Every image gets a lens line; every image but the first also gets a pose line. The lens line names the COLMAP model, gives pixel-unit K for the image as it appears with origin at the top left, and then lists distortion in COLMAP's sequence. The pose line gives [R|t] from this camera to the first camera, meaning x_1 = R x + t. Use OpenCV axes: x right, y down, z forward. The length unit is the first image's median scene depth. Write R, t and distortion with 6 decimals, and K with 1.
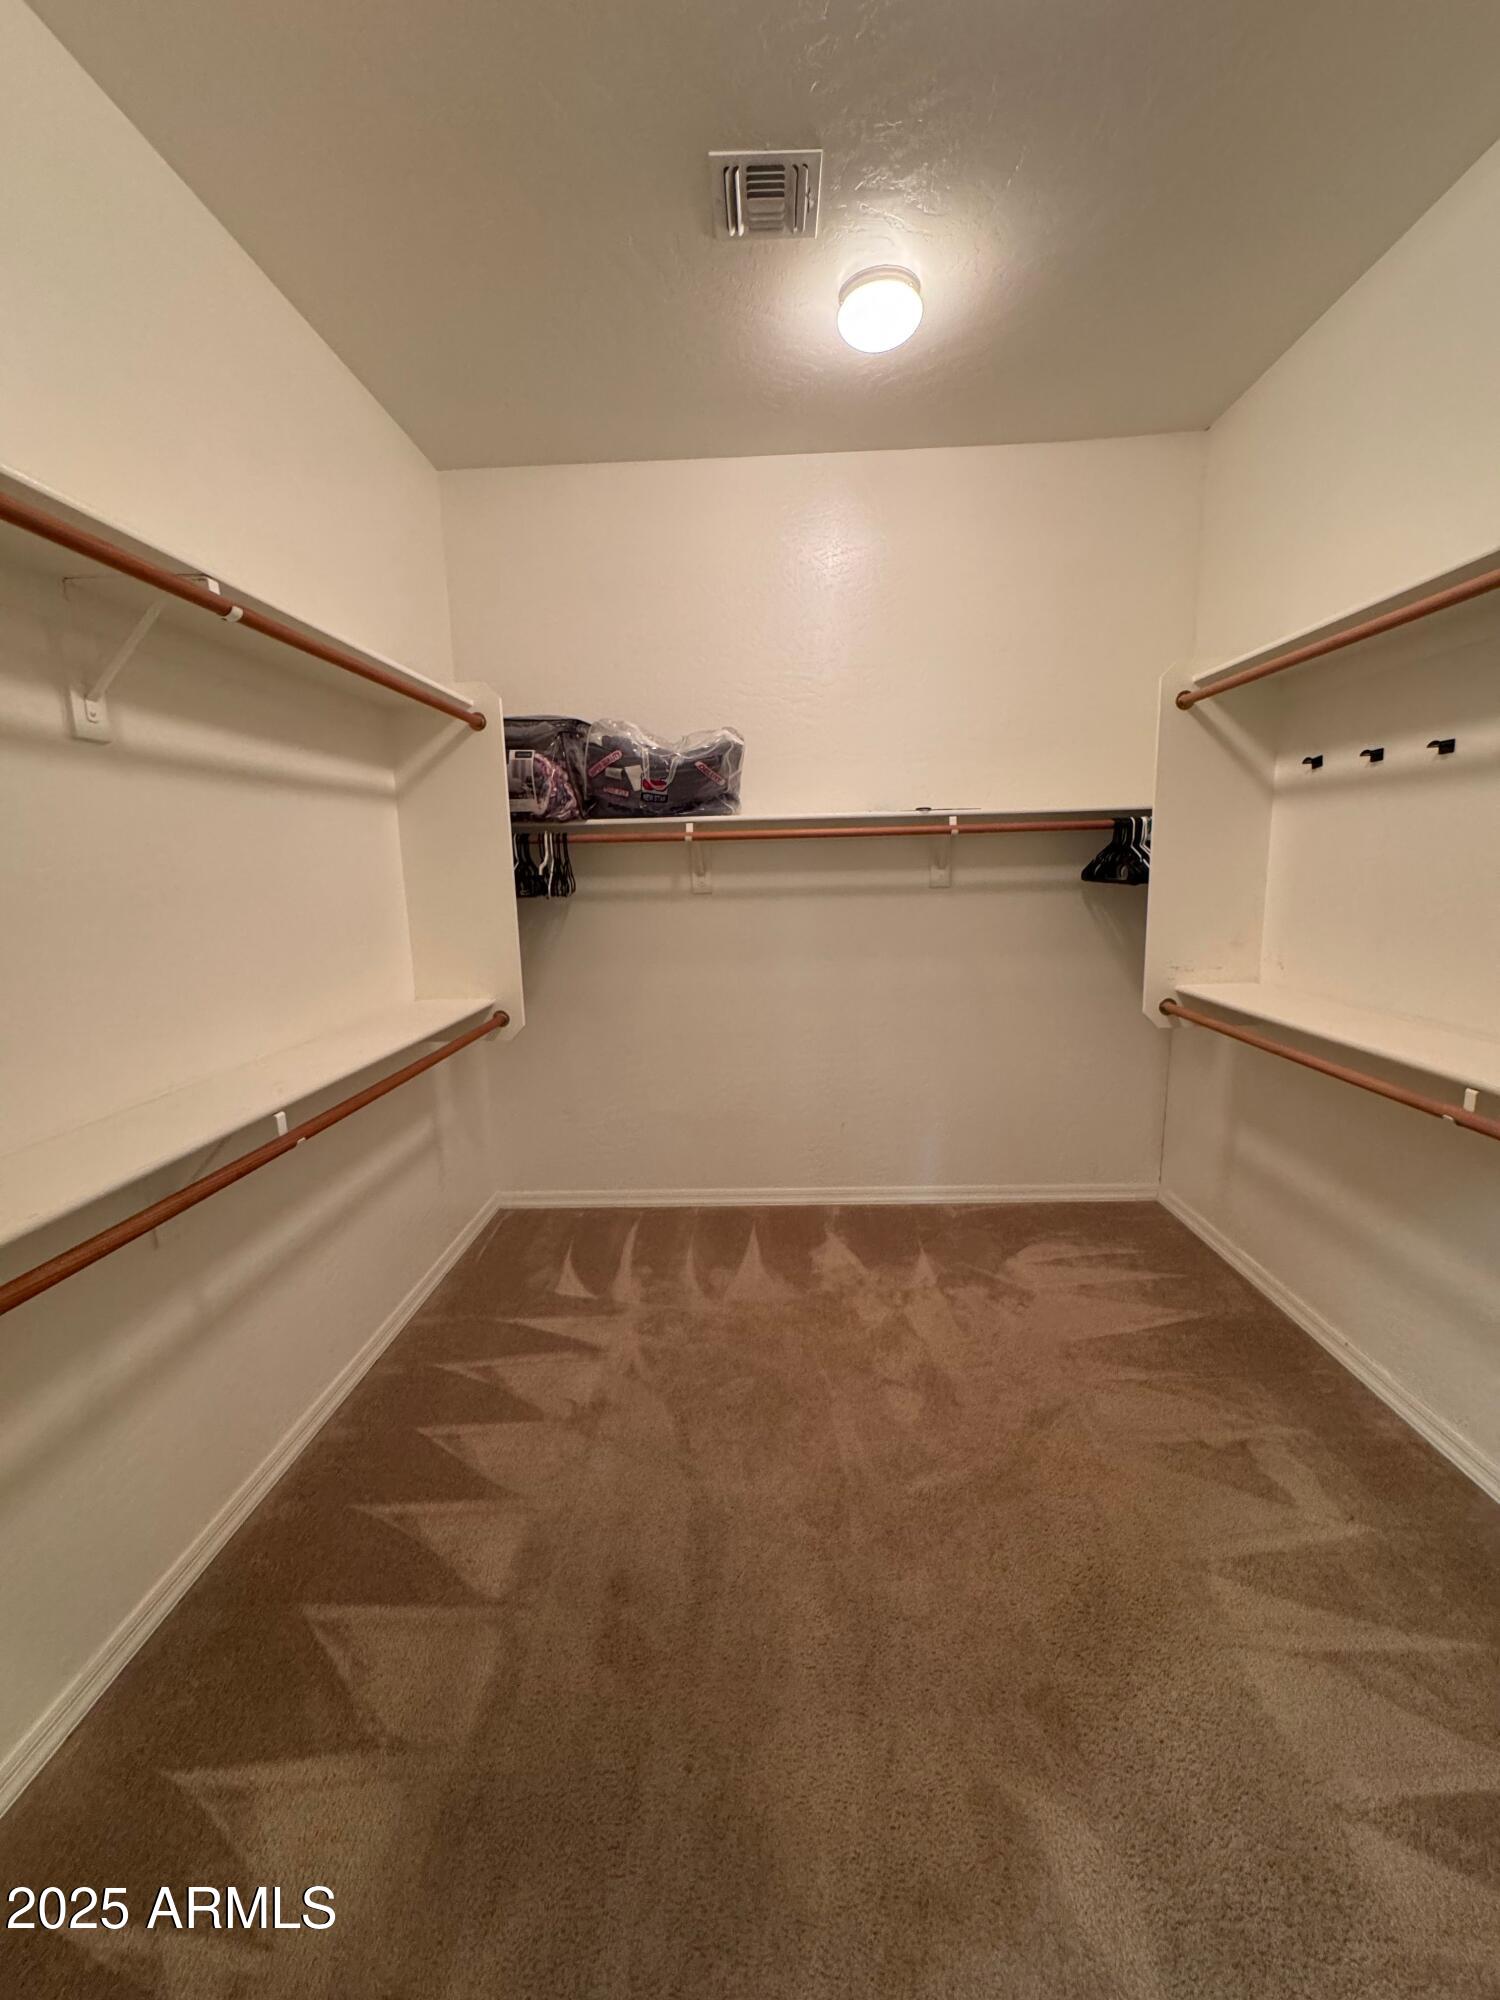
lens RADIAL K [[799.4, 0, 753.7], [0, 799.4, 990.1], [0, 0, 1]] dist [-0.004361, -0.000482]
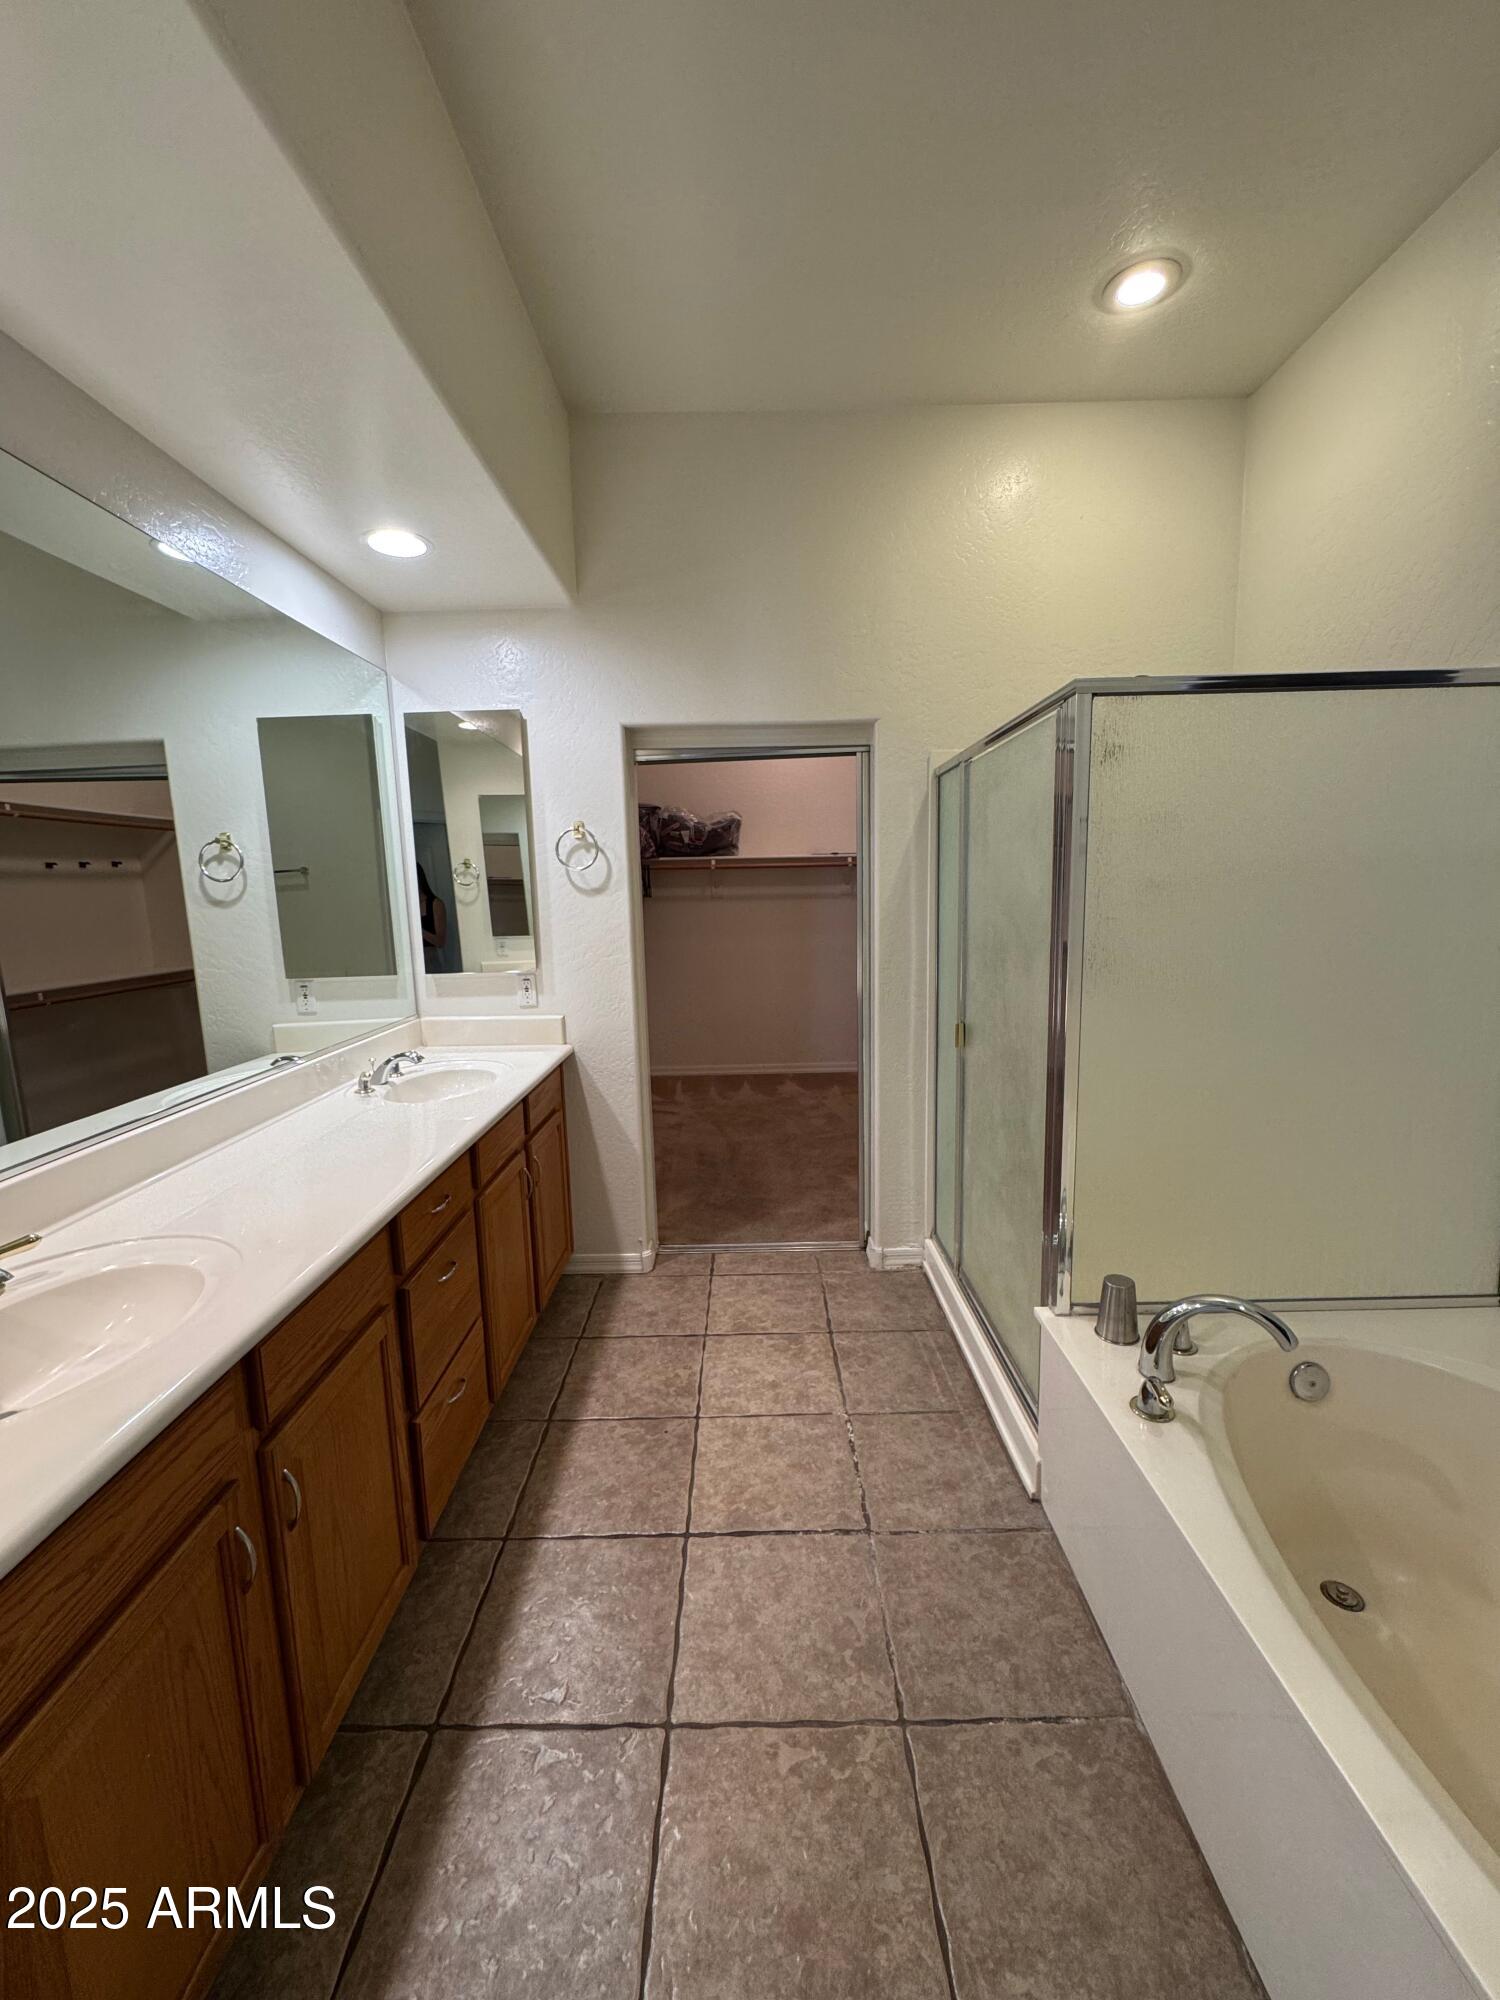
lens RADIAL K [[799.4, 0, 752.9], [0, 799.4, 1002.9], [0, 0, 1]] dist [-0.004361, -0.000482]
pose [[0.999399, -0.000806, 0.034642, -0.052524], [0.001562, 0.999761, -0.021799, 0.179278], [-0.034616, 0.021840, 0.999162, -0.926246]]
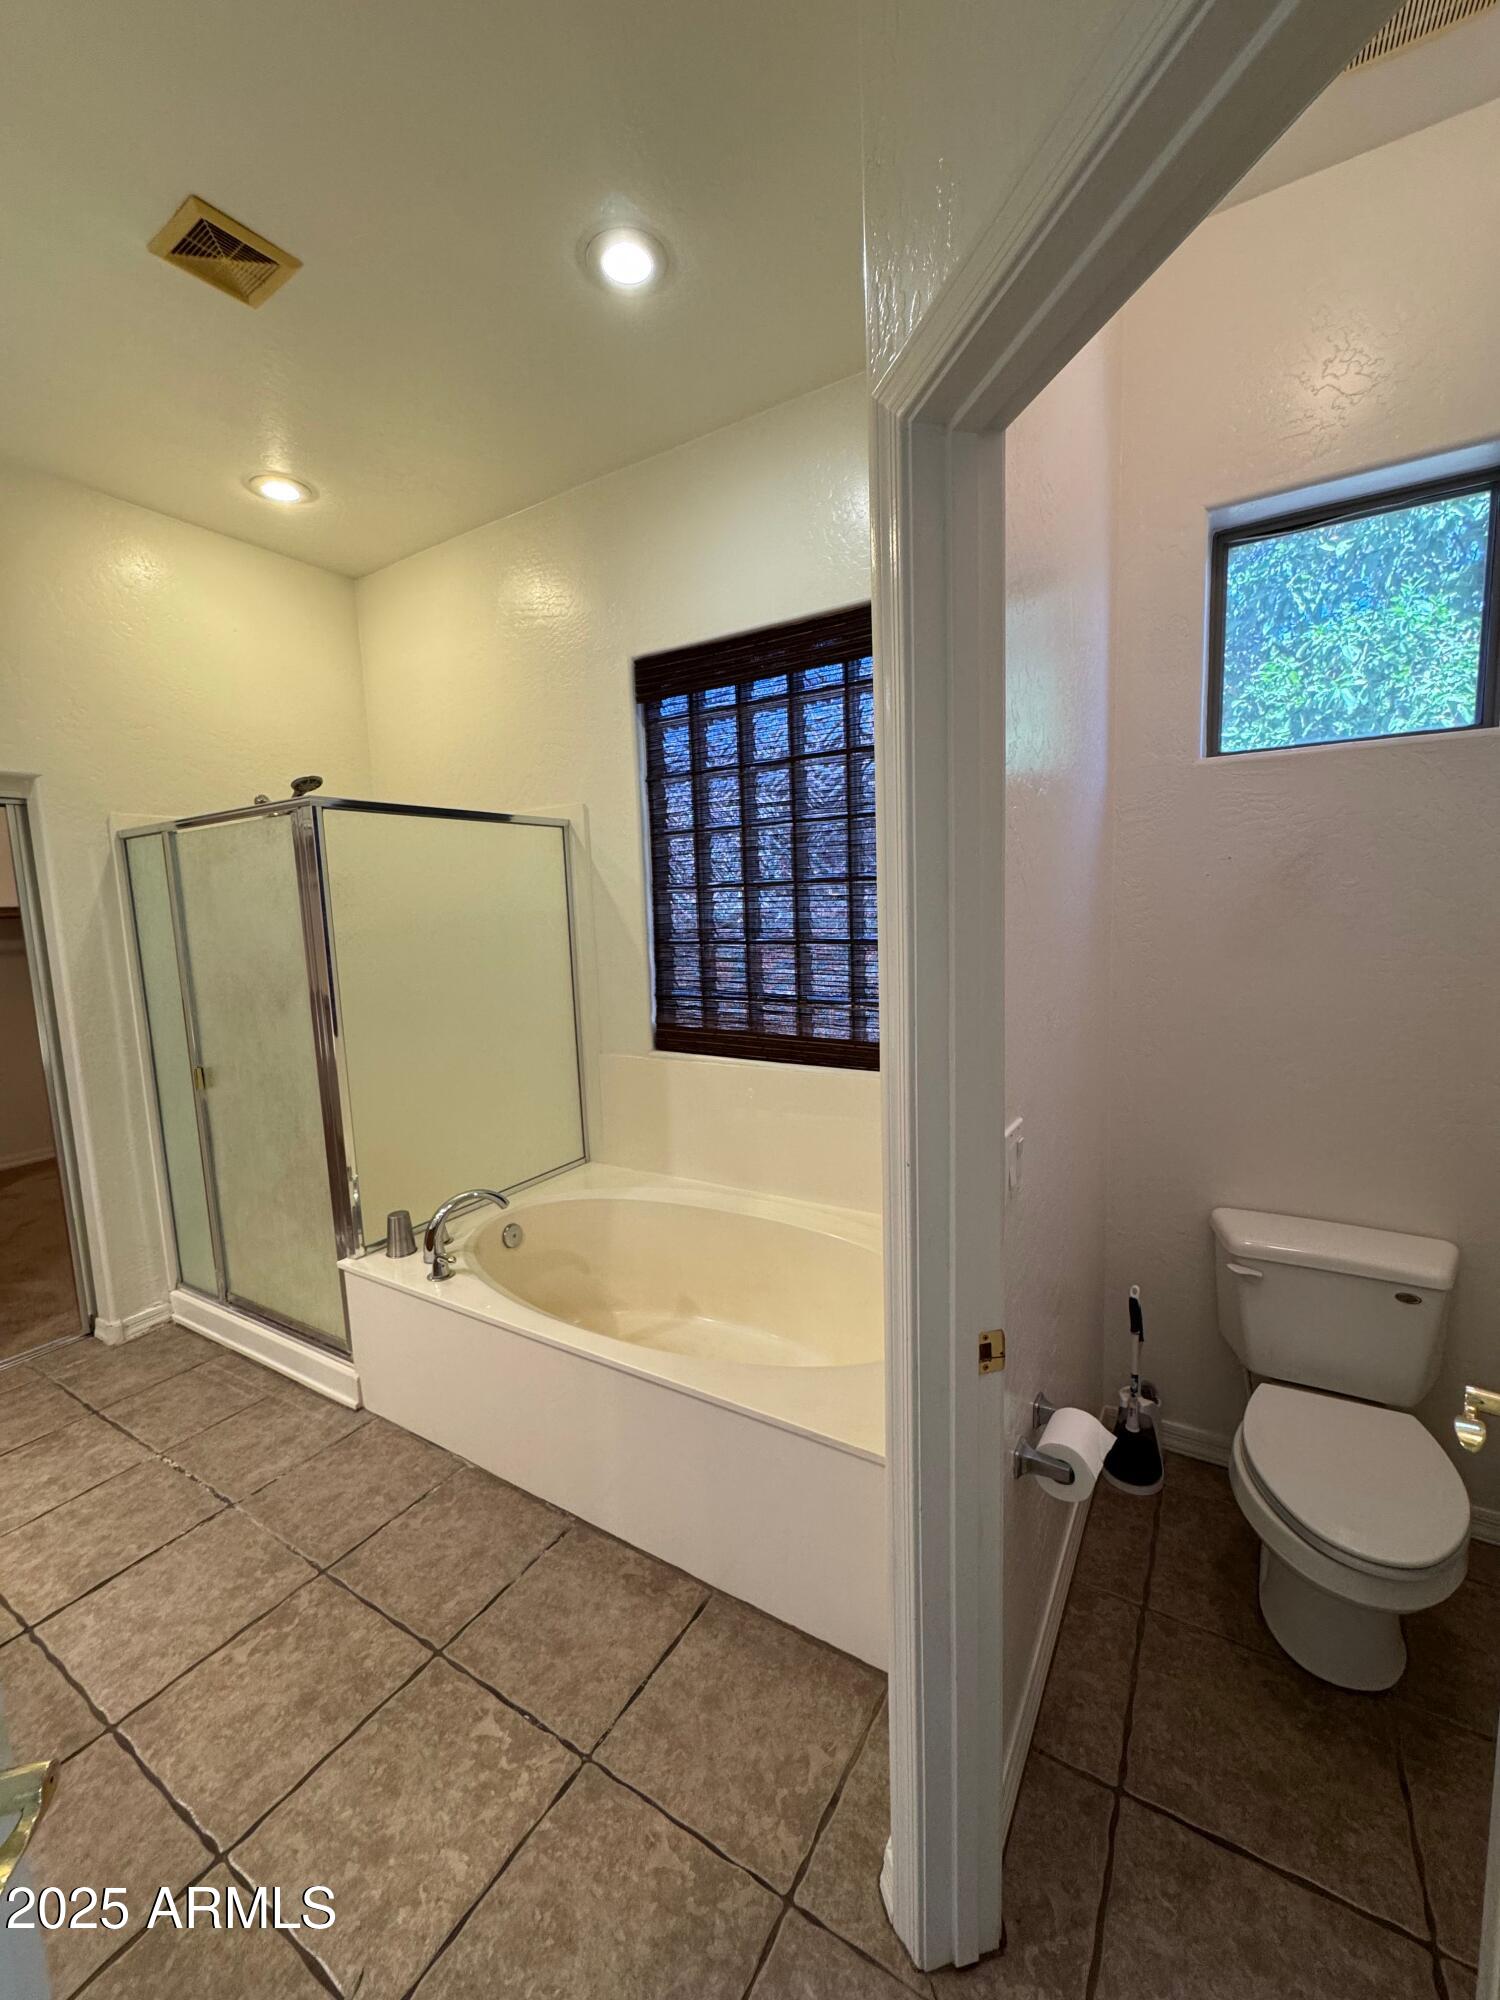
lens RADIAL K [[799.4, 0, 751.0], [0, 799.4, 998.5], [0, 0, 1]] dist [-0.004361, -0.000482]
pose [[0.497987, -0.095515, 0.861908, -0.501137], [0.163967, 0.986358, 0.014571, 0.210195], [-0.851542, 0.134069, 0.506855, -1.304623]]
